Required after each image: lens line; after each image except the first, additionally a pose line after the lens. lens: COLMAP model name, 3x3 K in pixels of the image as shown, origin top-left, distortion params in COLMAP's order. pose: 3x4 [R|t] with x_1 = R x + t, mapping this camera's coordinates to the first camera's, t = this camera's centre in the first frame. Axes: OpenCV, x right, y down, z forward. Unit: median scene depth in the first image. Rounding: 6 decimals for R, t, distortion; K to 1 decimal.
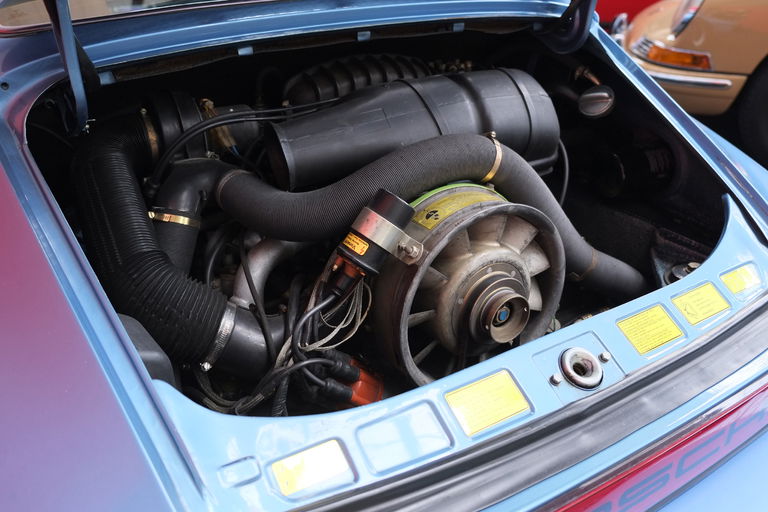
lens RADIAL K [[679.0, 0, 384.0], [0, 679.0, 256.5], [0, 0, 1]] dist [-0.004919, -0.002172]
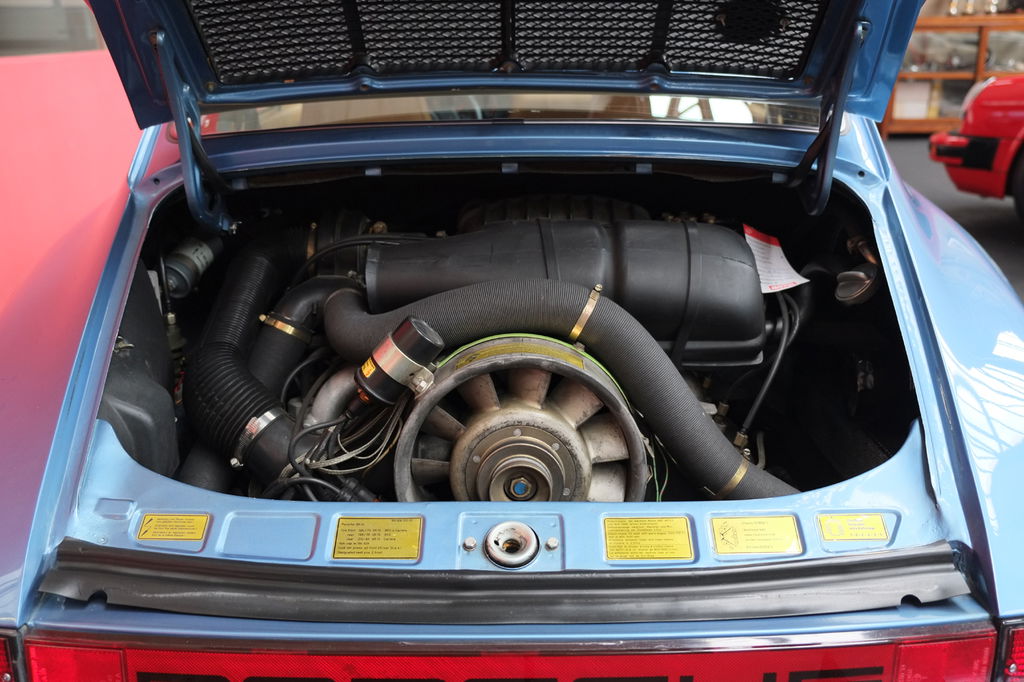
lens RADIAL K [[1034.1, 0, 512.1], [0, 1034.1, 340.5], [0, 0, 1]] dist [-0.026204, 0.000000]
pose [[0.841926, 0.150684, -0.518126, 0.770238], [-0.239977, 0.964592, -0.109422, 0.050391], [0.483292, 0.216463, 0.848276, -0.125838]]
